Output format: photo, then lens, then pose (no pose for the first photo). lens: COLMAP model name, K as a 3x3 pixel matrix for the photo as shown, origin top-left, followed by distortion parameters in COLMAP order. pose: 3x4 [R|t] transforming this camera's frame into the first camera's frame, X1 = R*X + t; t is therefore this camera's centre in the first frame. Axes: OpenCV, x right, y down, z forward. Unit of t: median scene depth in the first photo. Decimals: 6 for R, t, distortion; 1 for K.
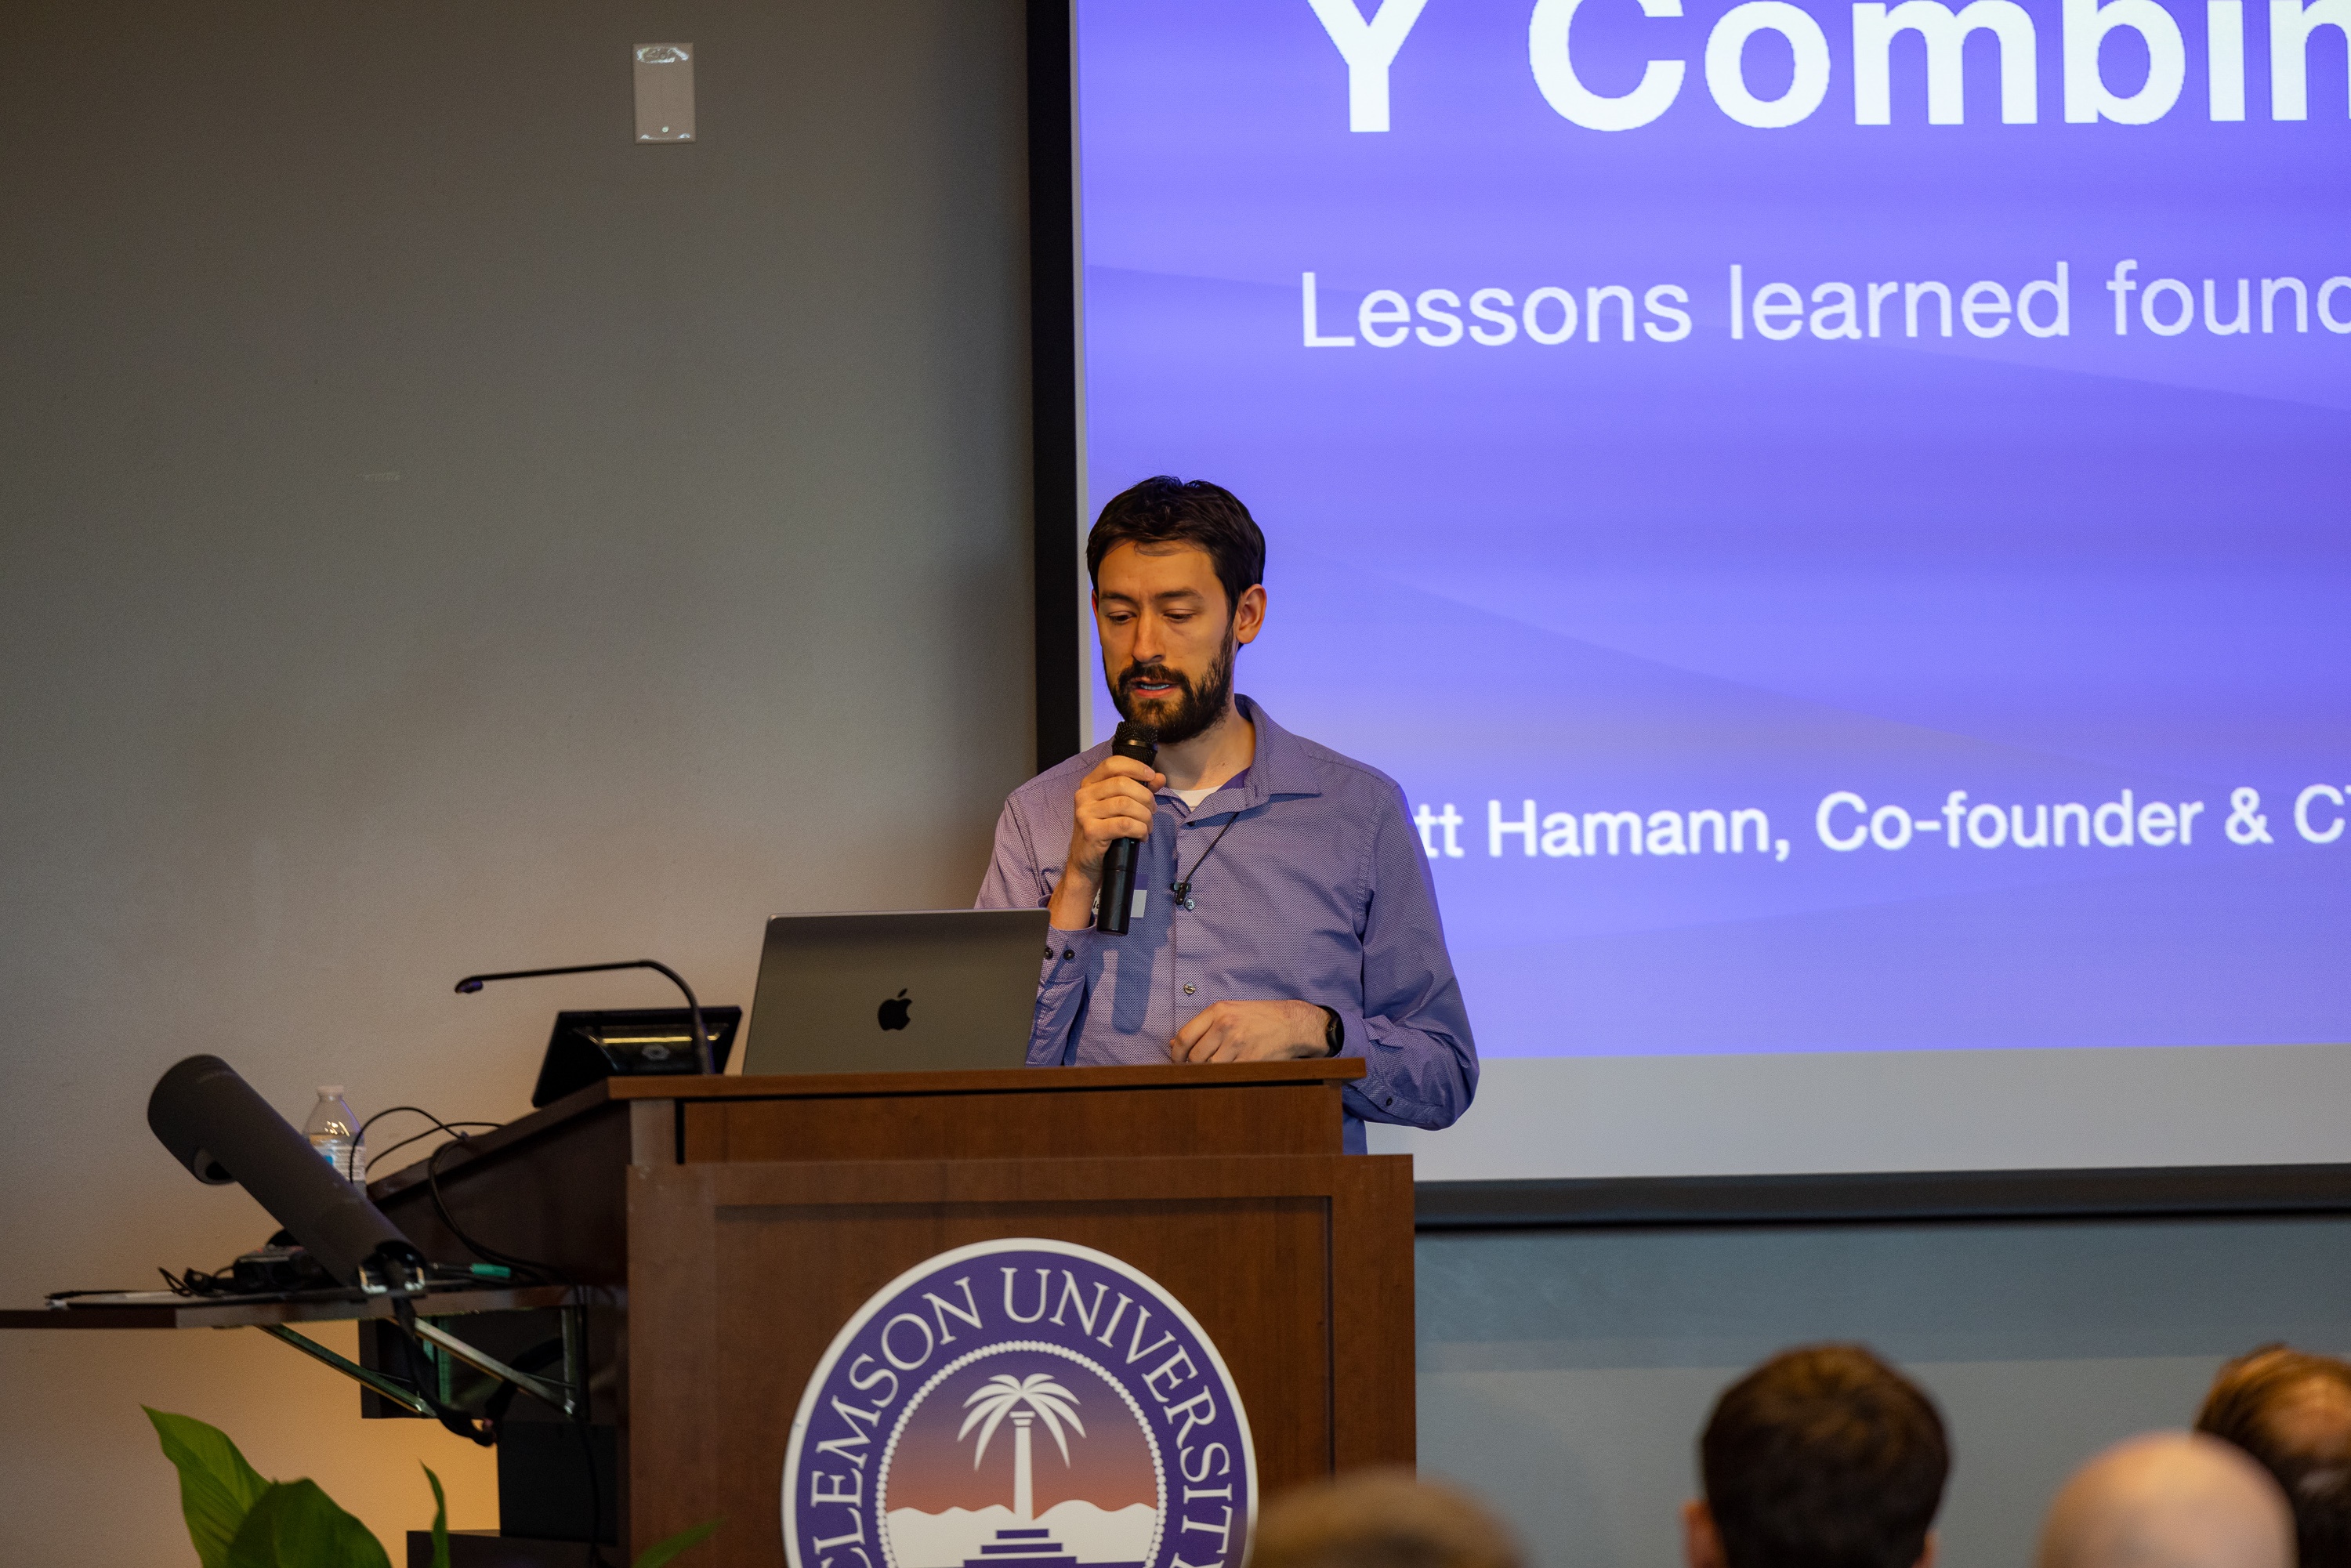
lens RADIAL K [[13057.8, 0, 1342.4], [0, 13057.8, 875.4], [0, 0, 1]] dist [0.122061, -12.631392]
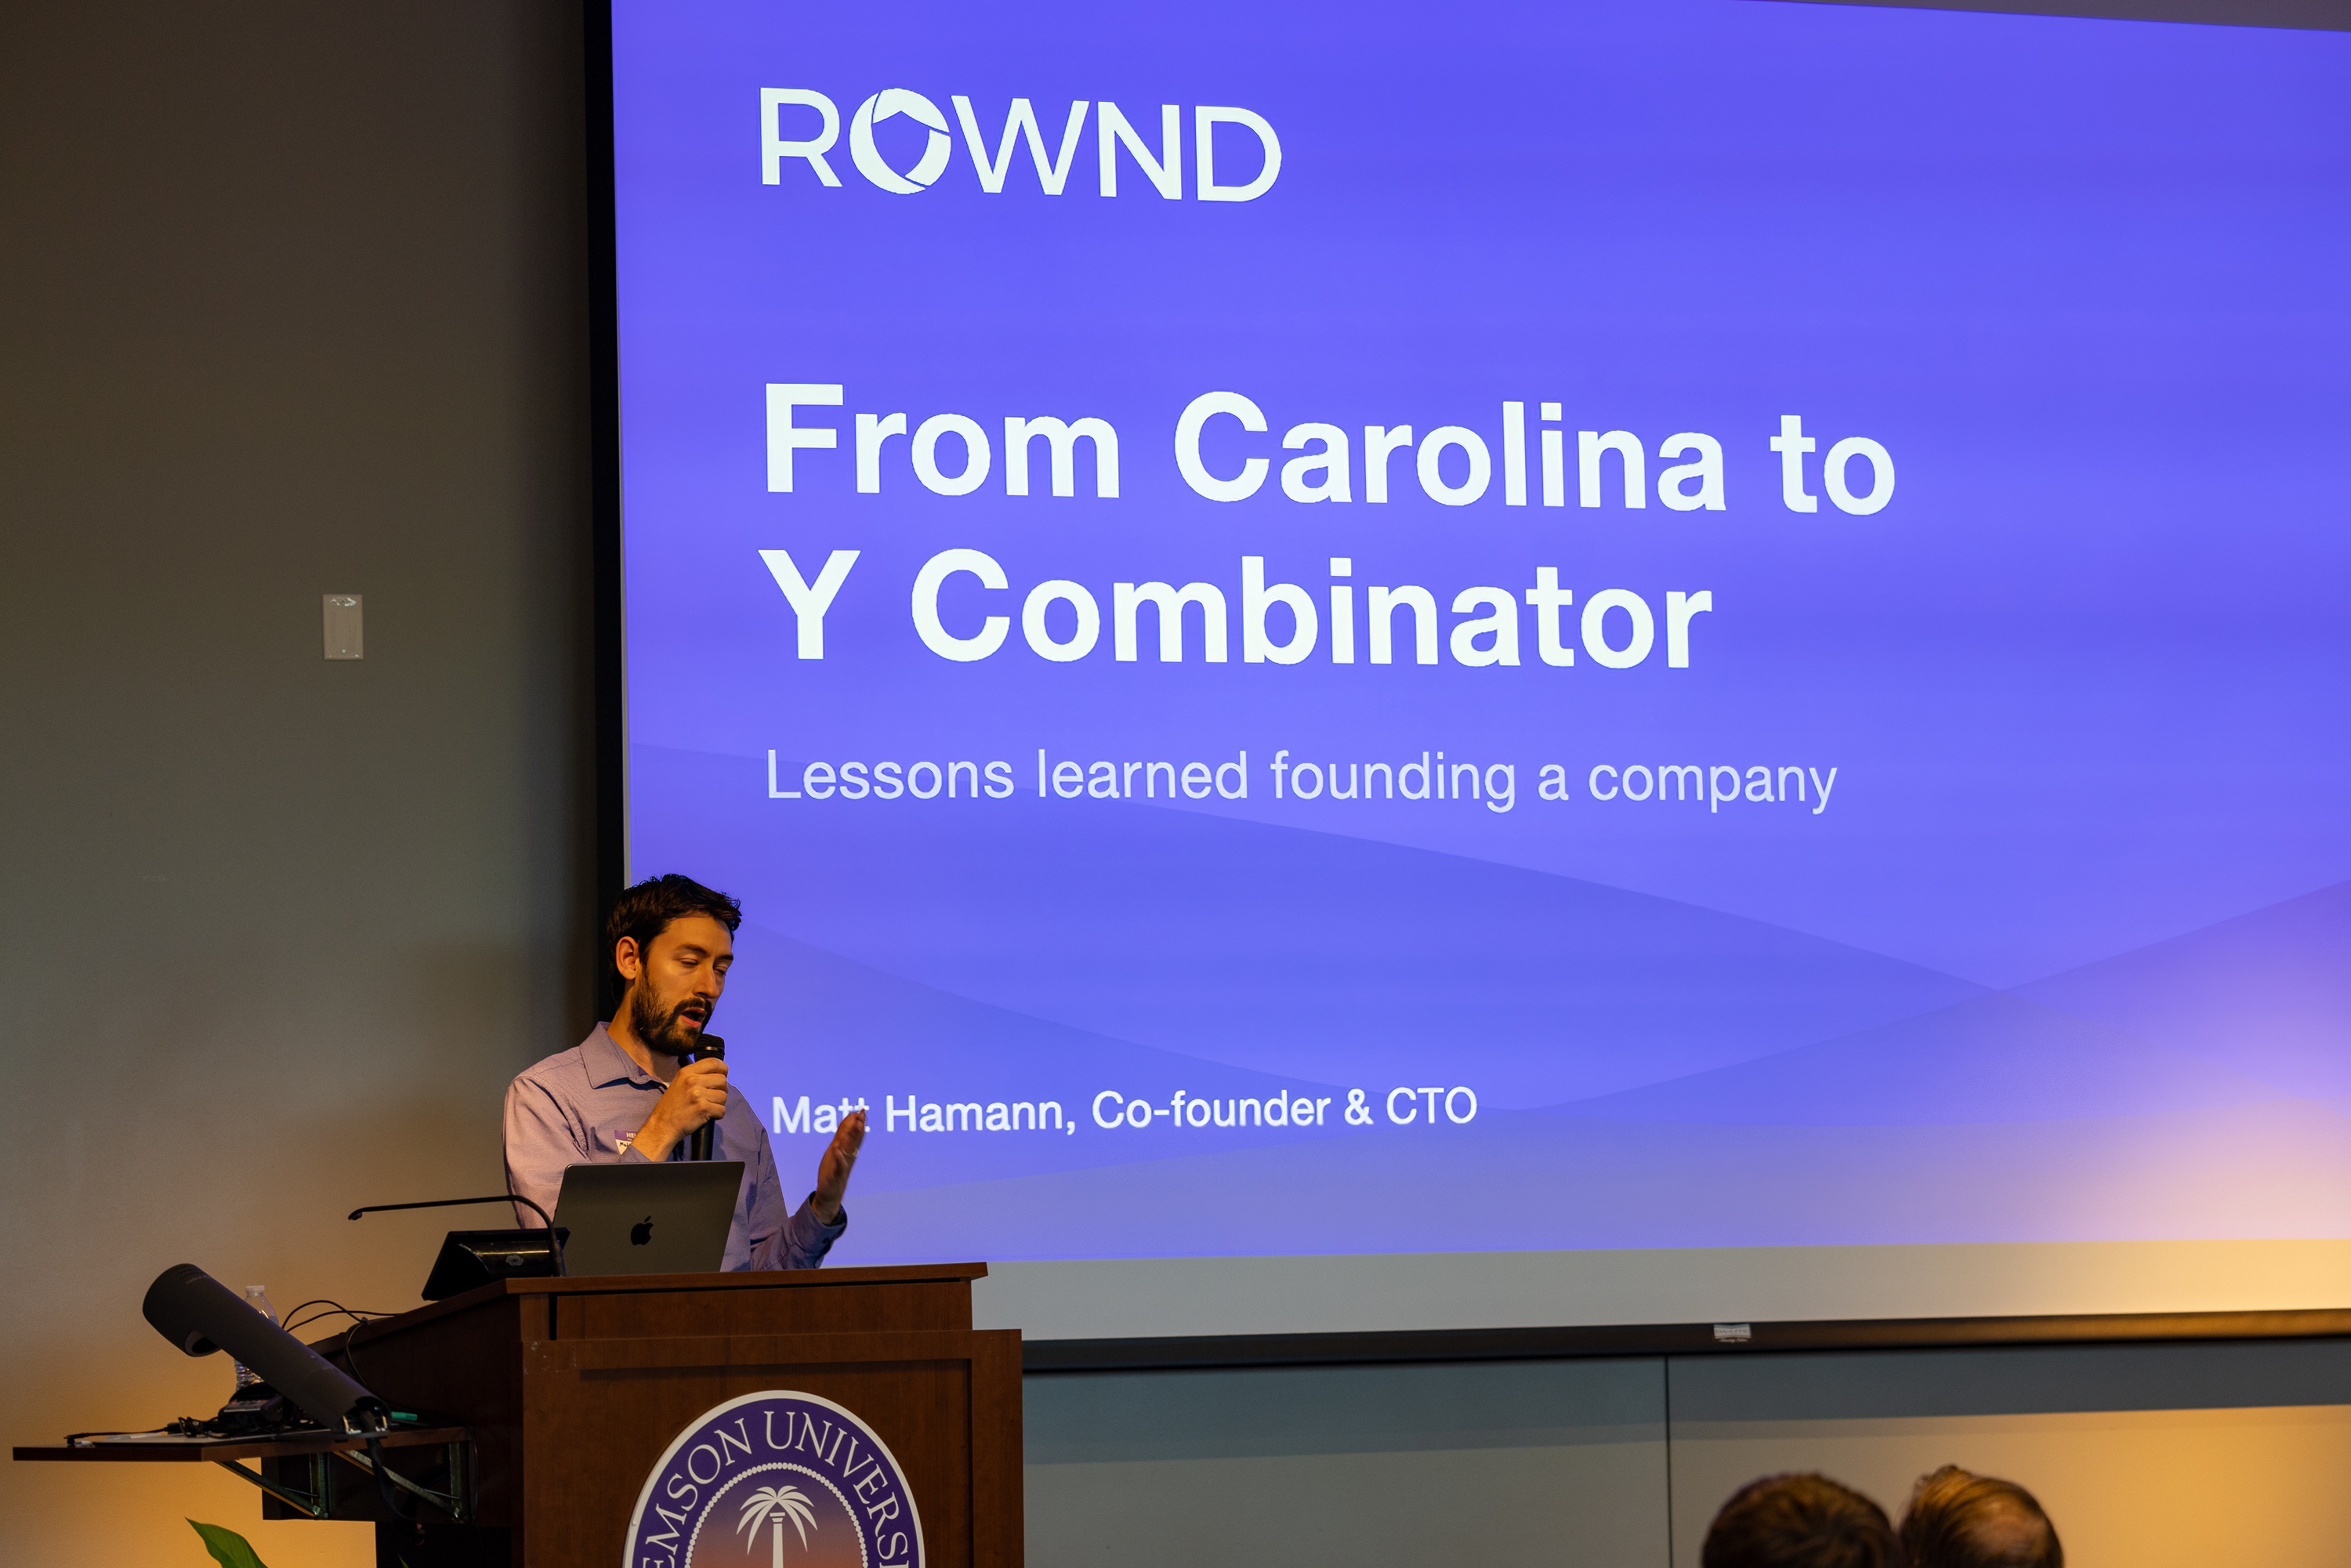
lens RADIAL K [[6208.6, 0, 1185.6], [0, 6208.6, 747.6], [0, 0, 1]] dist [0.063578, -0.742639]
pose [[0.977498, 0.014055, 0.210477, -0.124715], [0.000688, 0.997560, -0.069809, 0.005119], [-0.210945, 0.068383, 0.975103, 0.322156]]
